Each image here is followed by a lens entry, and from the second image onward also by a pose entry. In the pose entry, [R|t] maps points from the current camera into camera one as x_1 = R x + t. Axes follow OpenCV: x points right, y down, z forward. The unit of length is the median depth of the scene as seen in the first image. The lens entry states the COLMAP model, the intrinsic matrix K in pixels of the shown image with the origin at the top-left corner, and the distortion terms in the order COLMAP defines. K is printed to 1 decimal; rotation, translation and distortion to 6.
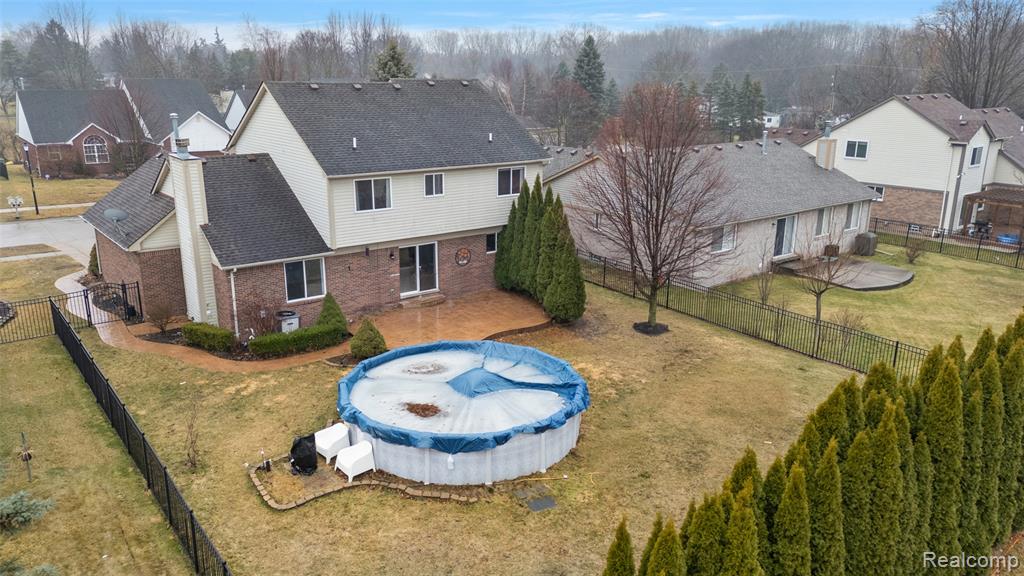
lens RADIAL K [[771.0, 0, 512.1], [0, 771.0, 290.4], [0, 0, 1]] dist [0.046199, -0.003989]
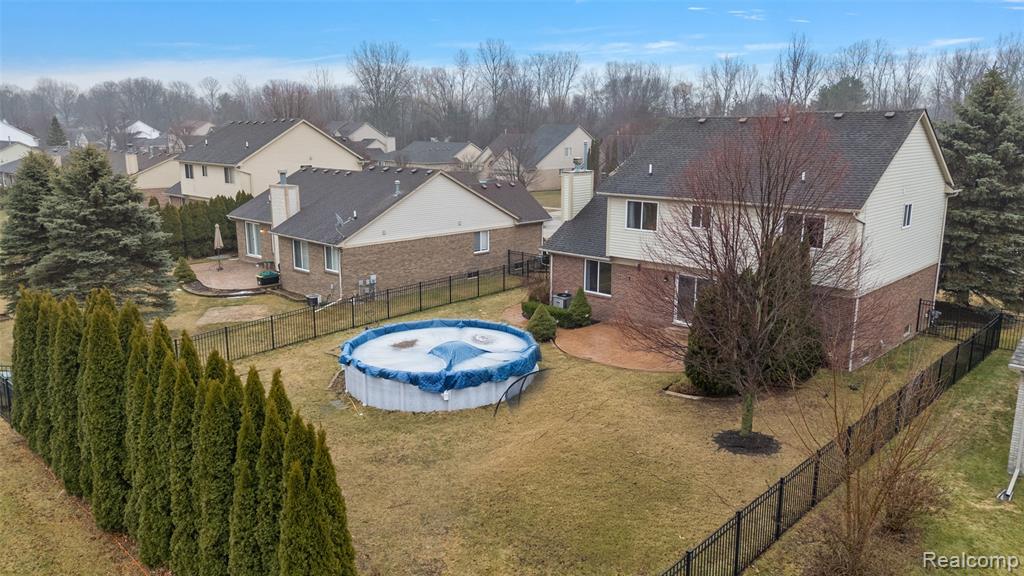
lens RADIAL K [[771.0, 0, 512.1], [0, 771.0, 290.4], [0, 0, 1]] dist [0.046199, -0.003989]
pose [[0.098025, 0.194148, -0.976062, 0.858456], [-0.265266, 0.950400, 0.162403, -0.147102], [0.959179, 0.242997, 0.144664, 0.673043]]
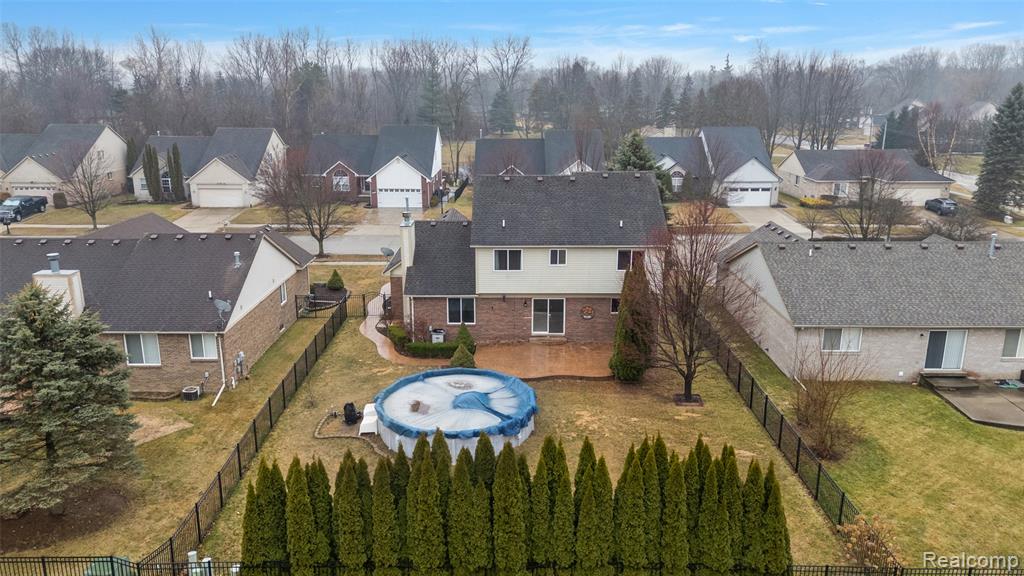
lens RADIAL K [[771.0, 0, 512.1], [0, 771.0, 290.4], [0, 0, 1]] dist [0.046199, -0.003989]
pose [[0.779439, 0.159152, -0.605925, 0.673325], [-0.163834, 0.985317, 0.048054, -0.133955], [0.604676, 0.061816, 0.794069, -0.114087]]
